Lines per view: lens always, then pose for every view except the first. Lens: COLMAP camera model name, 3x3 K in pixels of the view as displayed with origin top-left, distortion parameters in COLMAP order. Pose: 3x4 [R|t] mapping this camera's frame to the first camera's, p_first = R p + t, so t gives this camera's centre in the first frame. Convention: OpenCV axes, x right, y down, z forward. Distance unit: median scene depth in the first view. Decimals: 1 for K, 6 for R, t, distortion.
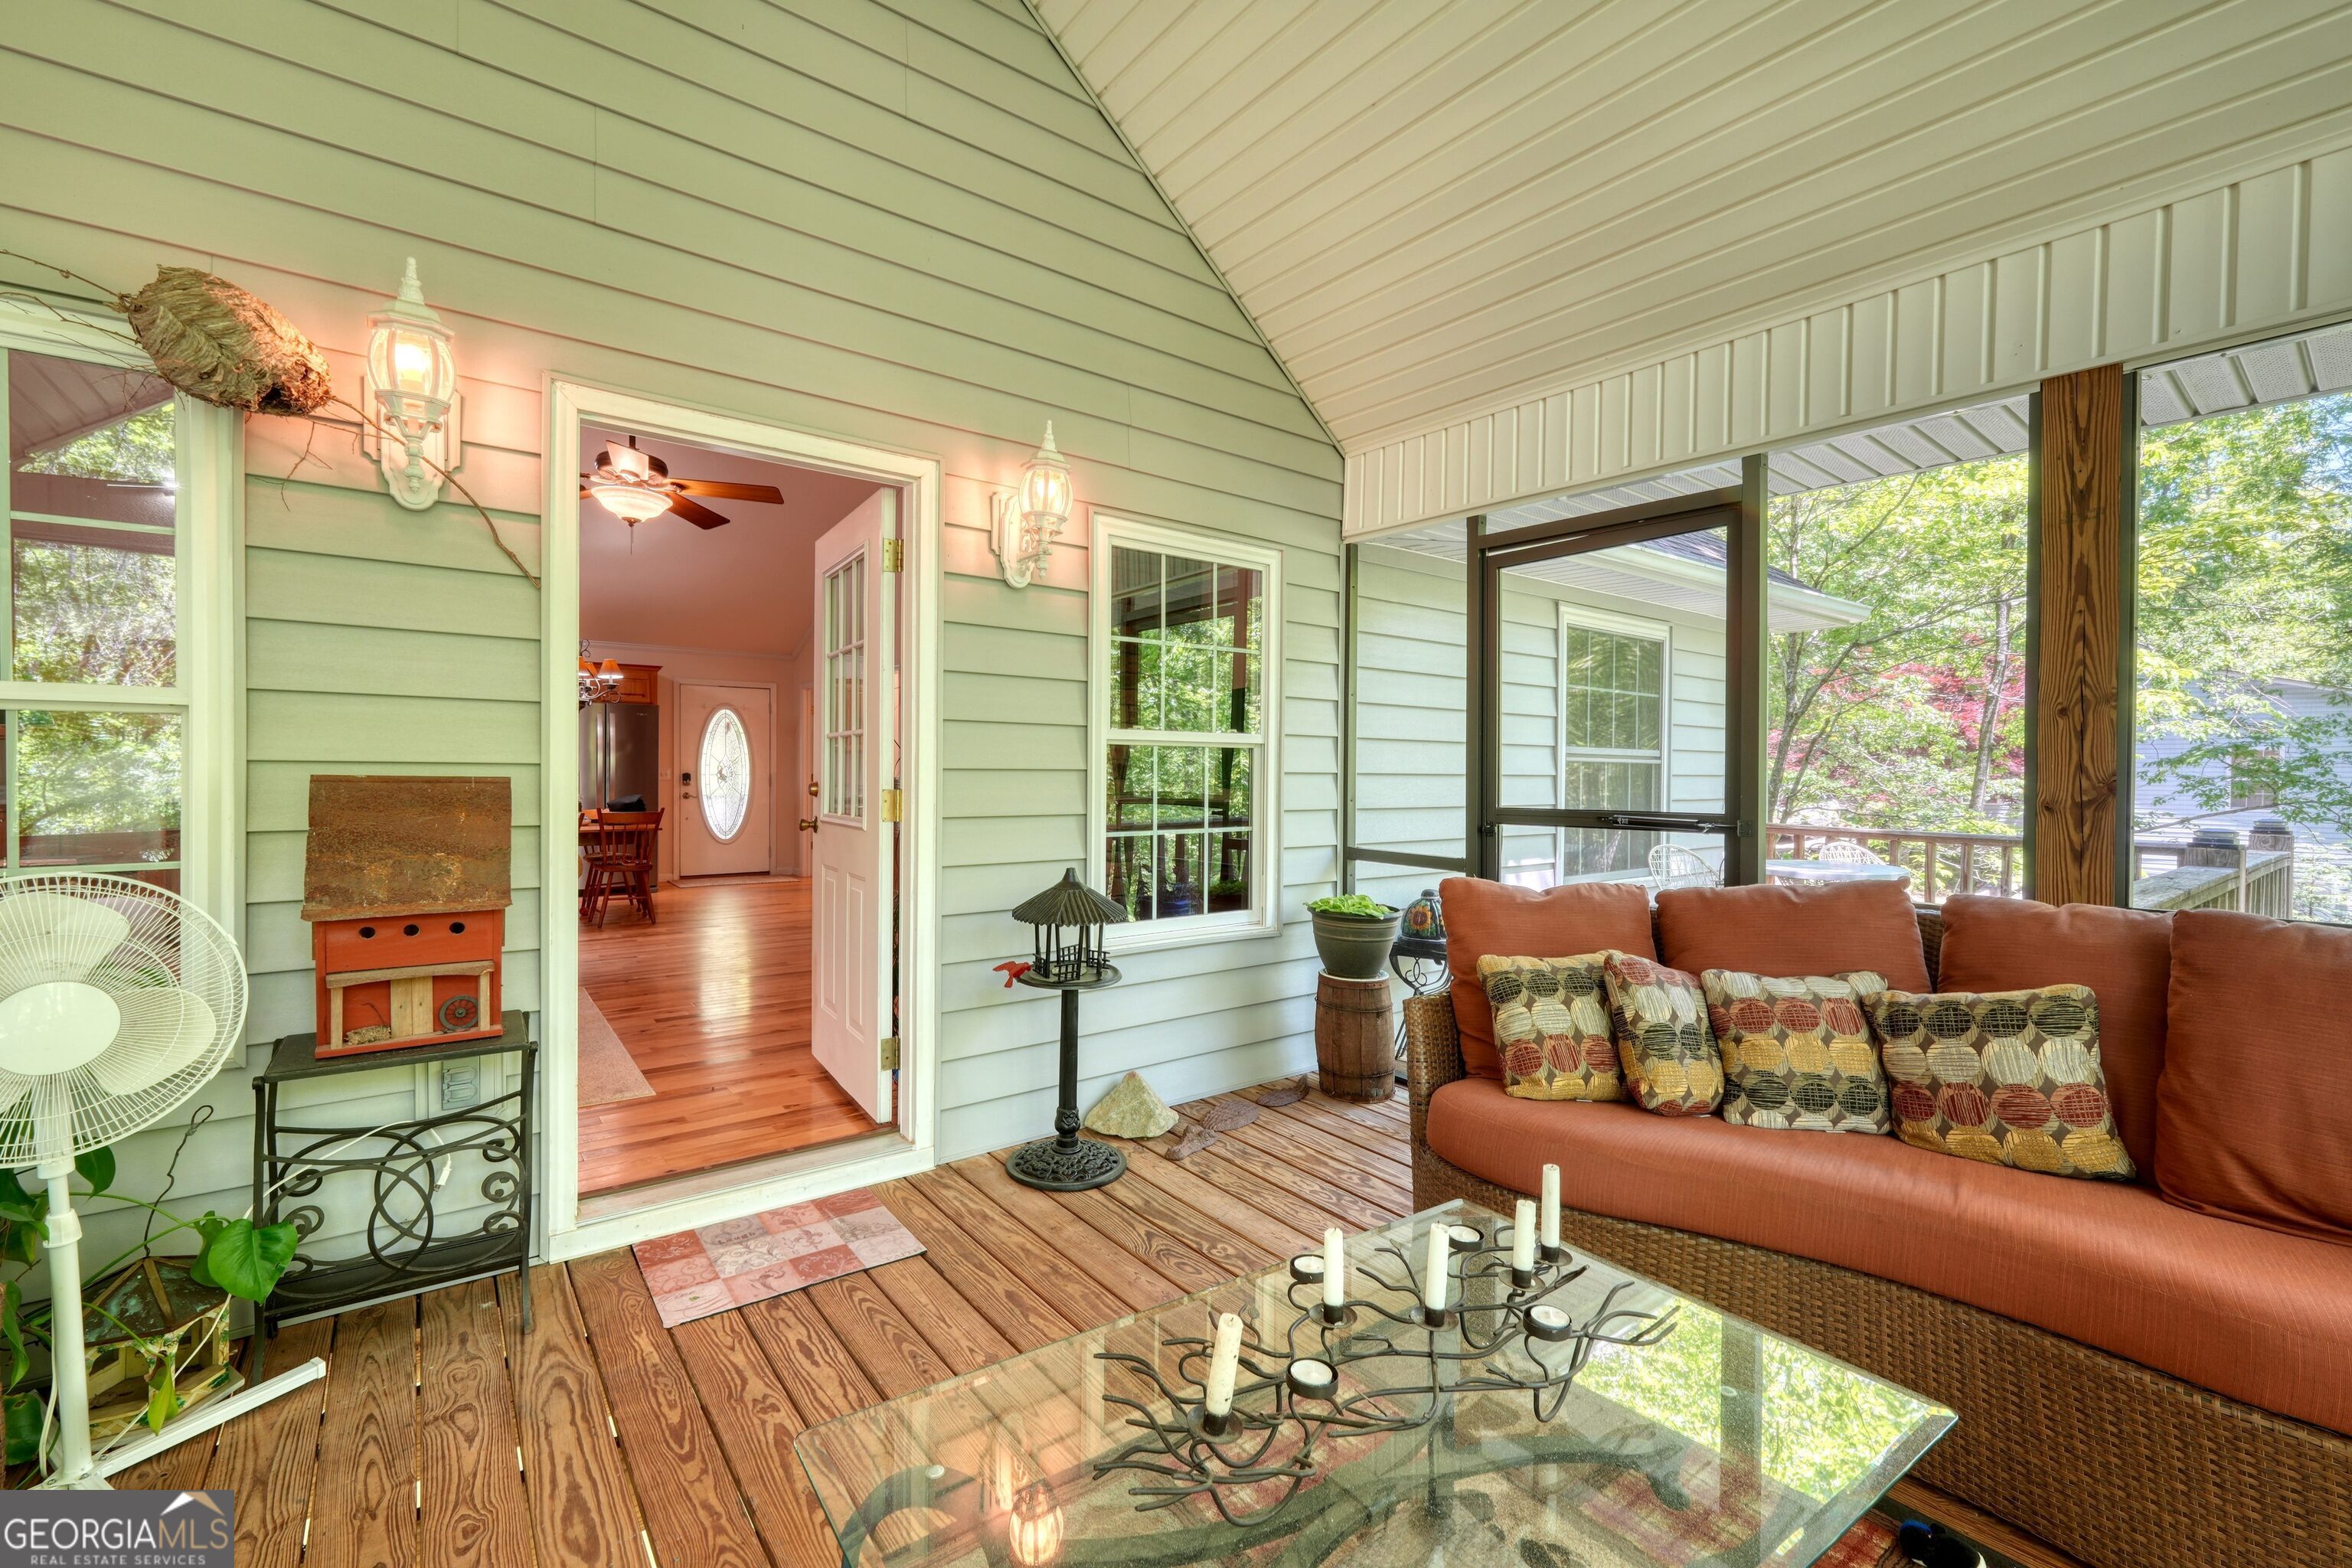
lens RADIAL K [[993.5, 0, 1180.1], [0, 993.5, 790.5], [0, 0, 1]] dist [0.000471, 0.000074]
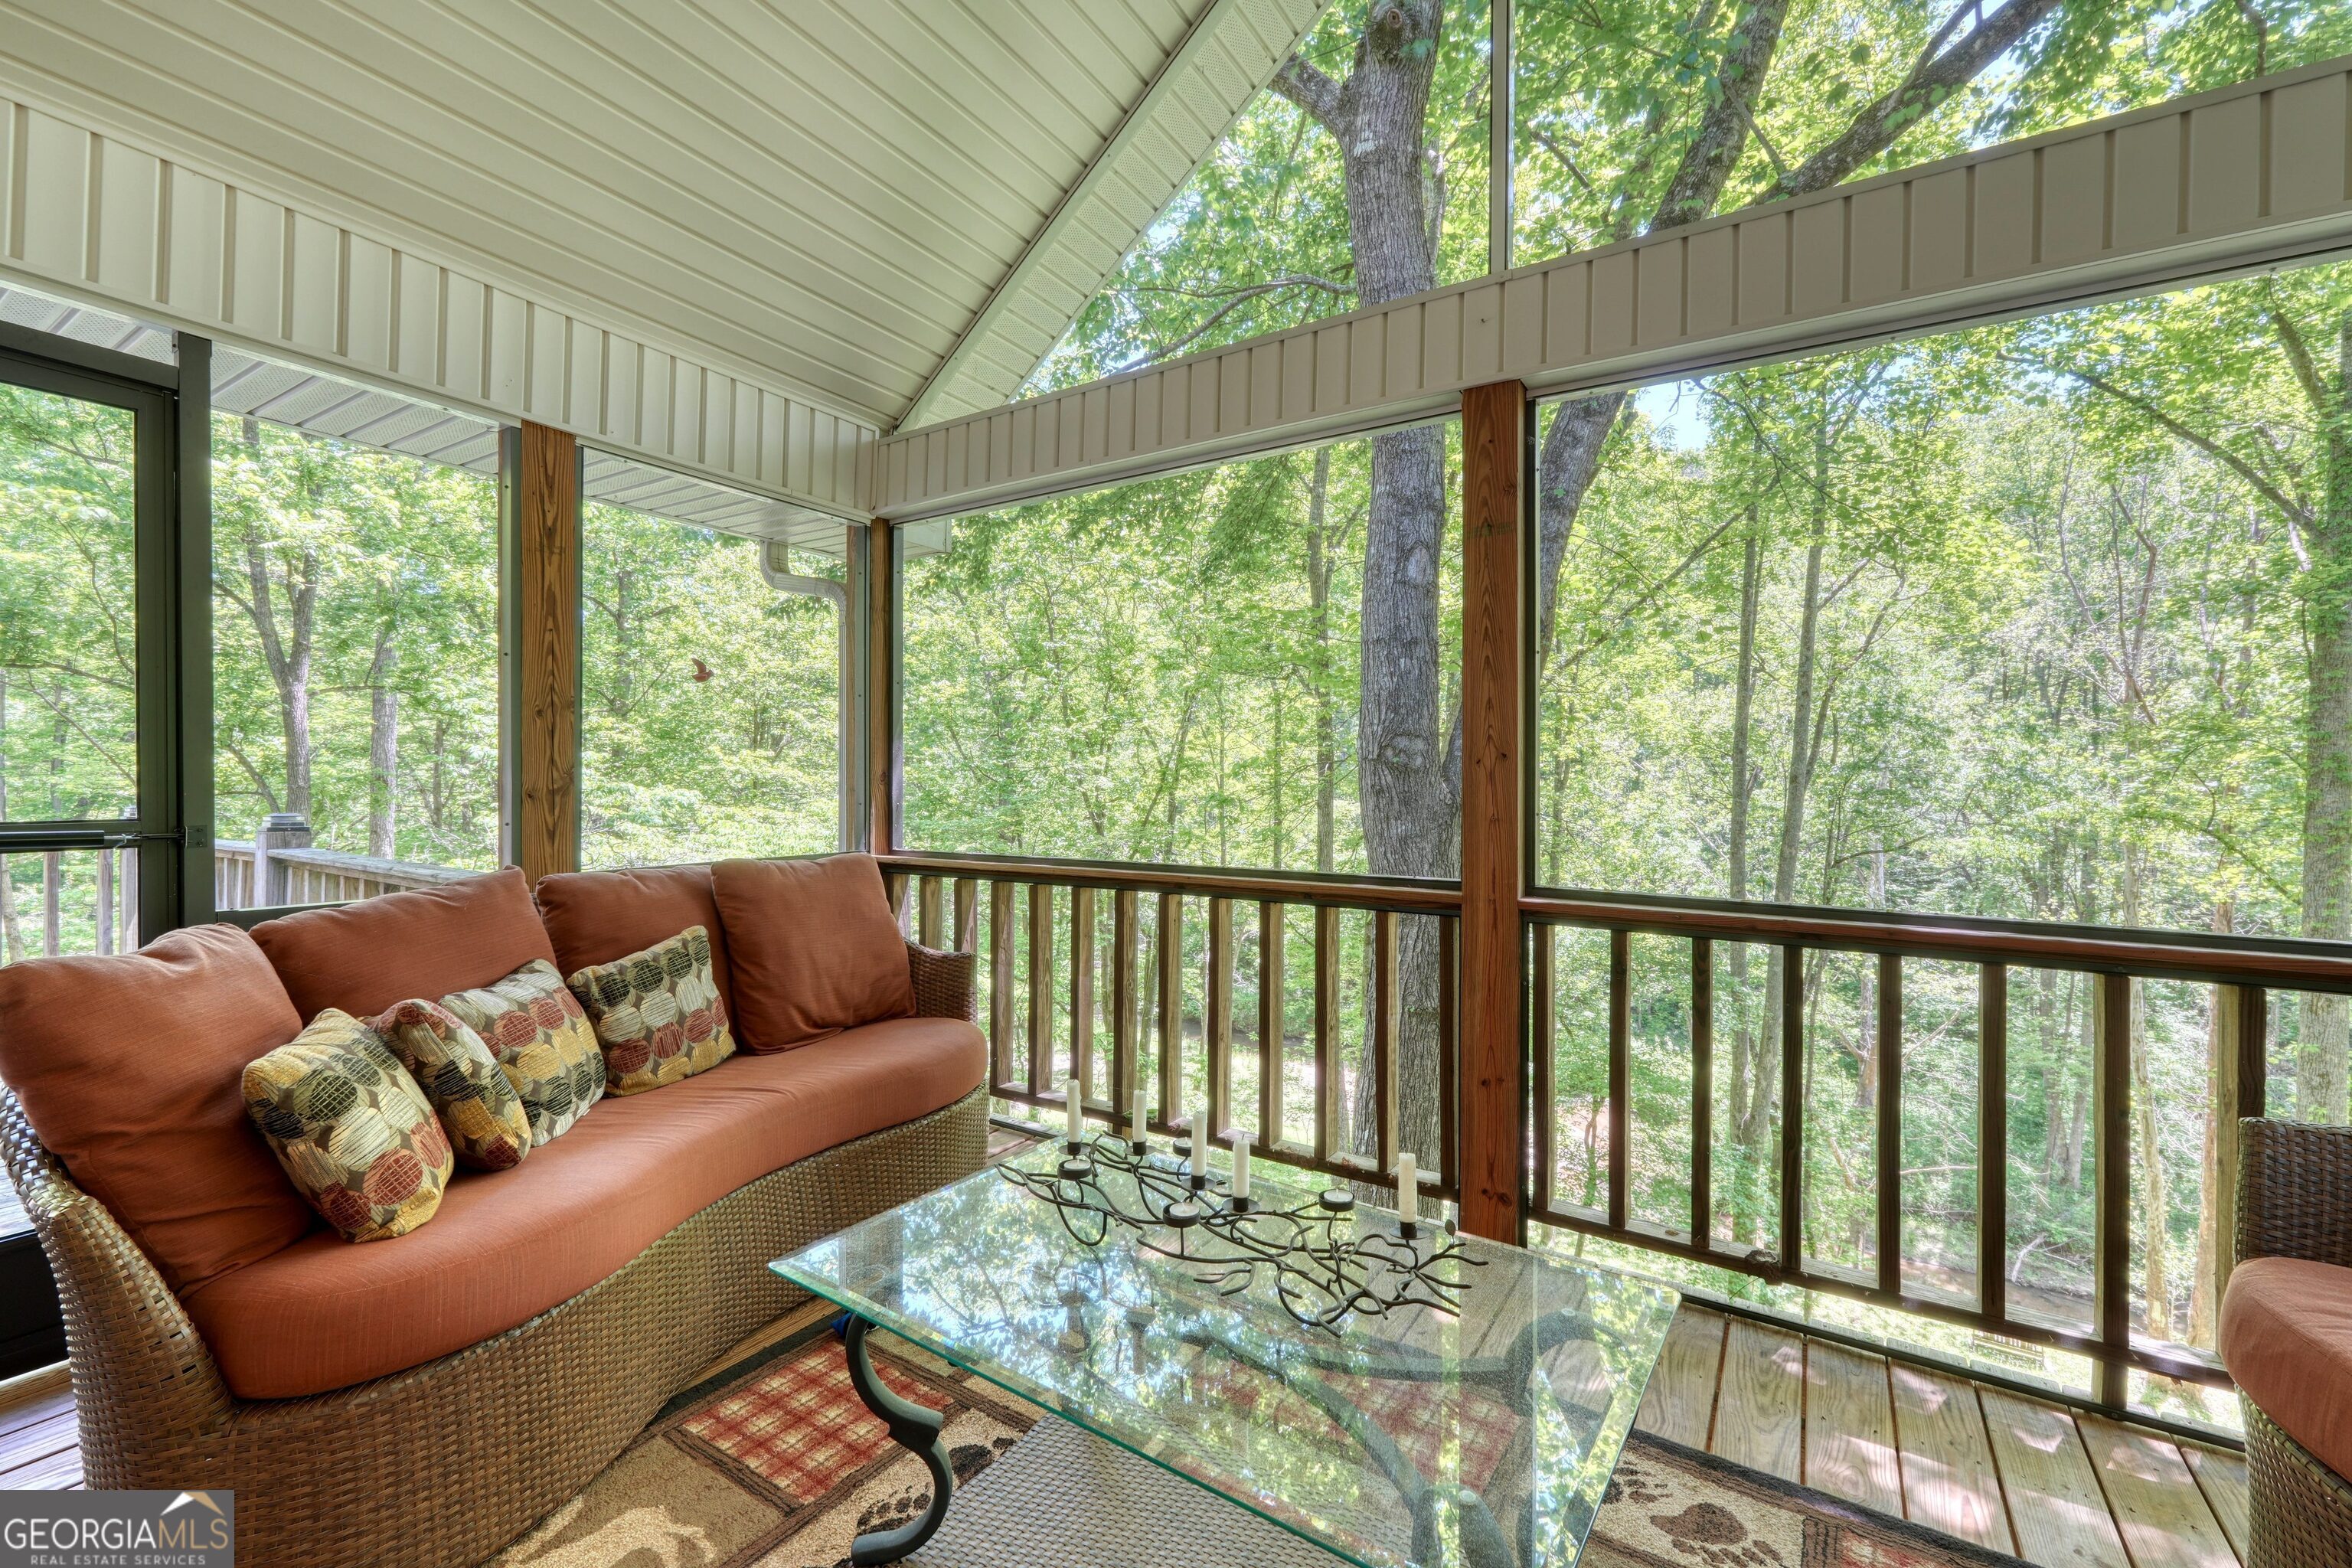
lens RADIAL K [[988.2, 0, 1176.7], [0, 988.2, 778.5], [0, 0, 1]] dist [-0.017739, 0.007247]
pose [[-0.338107, -0.010946, 0.941044, -0.453854], [0.007616, 0.999868, 0.014367, -0.012623], [-0.941077, 0.012025, -0.337979, 0.691681]]
